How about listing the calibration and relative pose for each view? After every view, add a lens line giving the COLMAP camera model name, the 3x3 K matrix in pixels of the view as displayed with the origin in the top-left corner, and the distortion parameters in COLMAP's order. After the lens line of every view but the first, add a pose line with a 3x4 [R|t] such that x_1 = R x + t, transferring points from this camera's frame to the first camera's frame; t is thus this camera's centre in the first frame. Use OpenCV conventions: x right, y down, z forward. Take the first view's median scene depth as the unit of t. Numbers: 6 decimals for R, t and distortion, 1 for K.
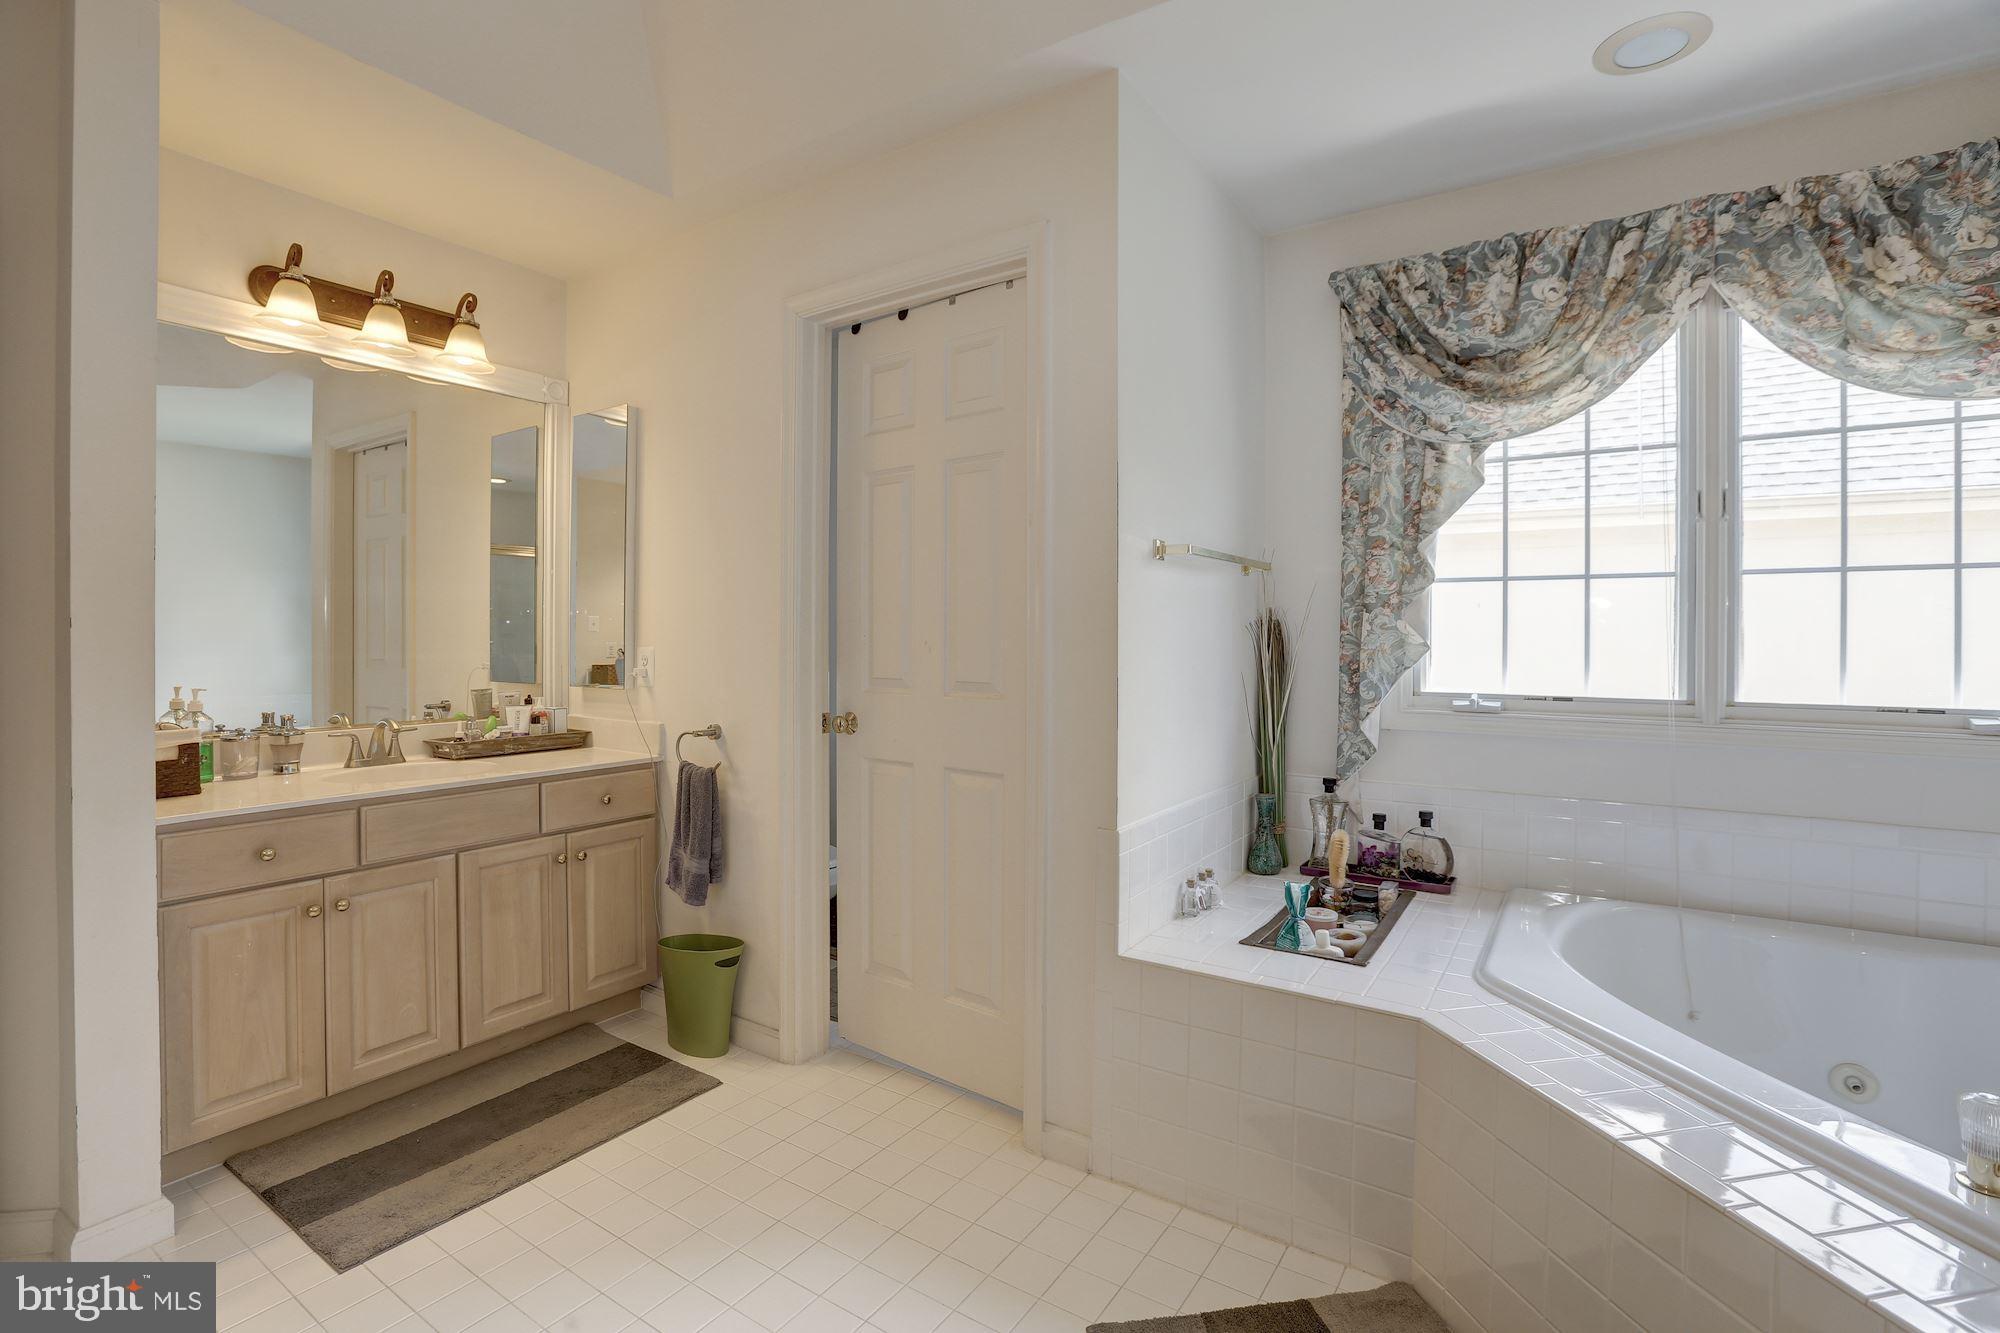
lens RADIAL K [[944.5, 0, 1016.1], [0, 944.5, 641.4], [0, 0, 1]] dist [0.010655, -0.000647]
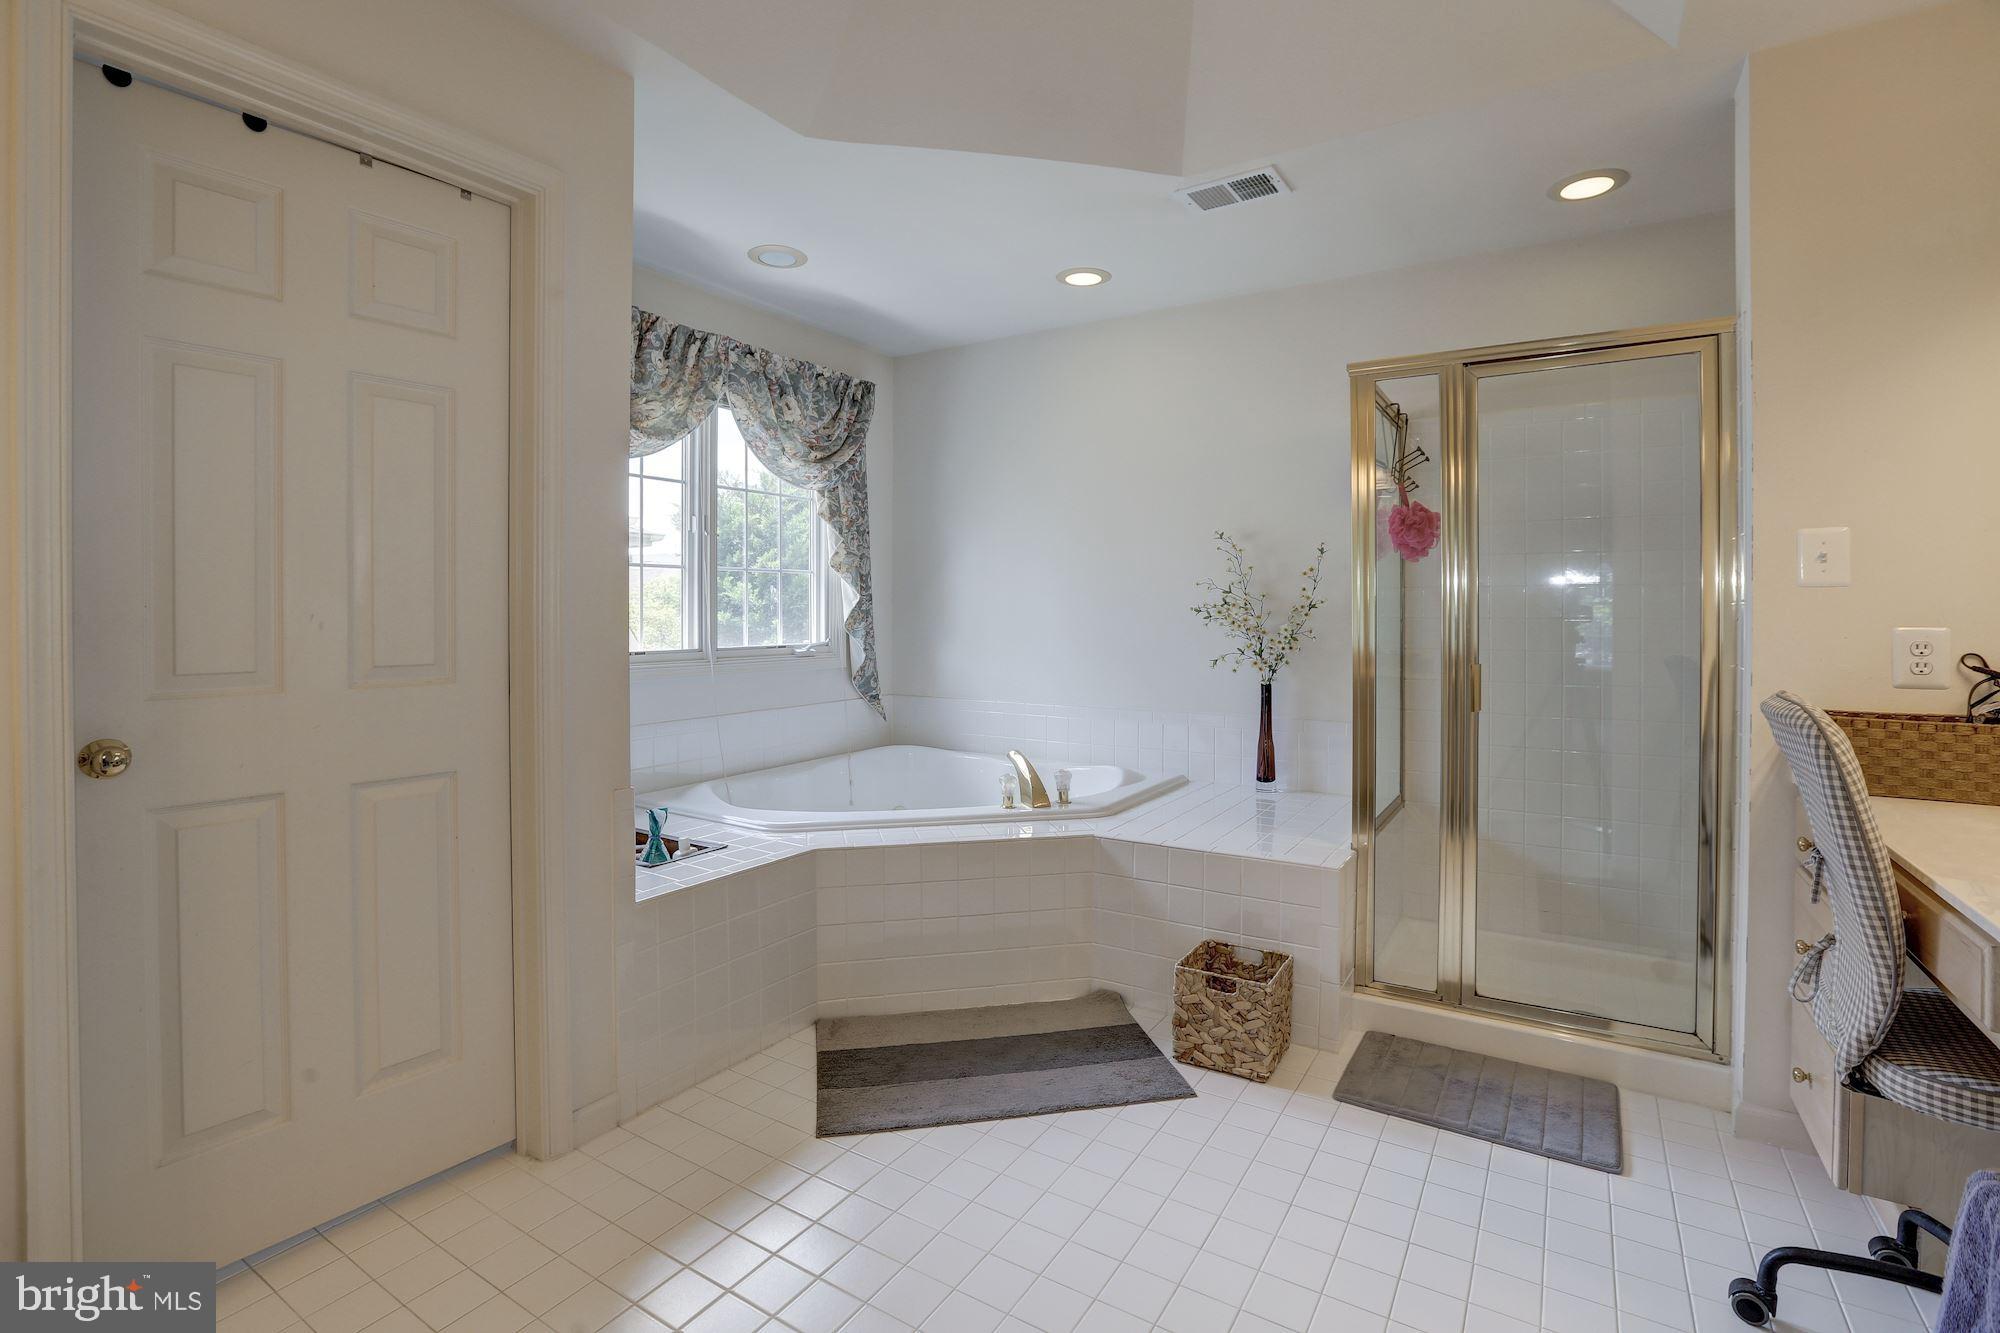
lens RADIAL K [[920.8, 0, 996.0], [0, 920.8, 620.8], [0, 0, 1]] dist [-0.028756, 0.000087]
pose [[0.007658, -0.013908, 0.999874, -0.825751], [0.011180, 0.999842, 0.013822, 0.001237], [-0.999908, 0.011073, 0.007812, 0.522081]]
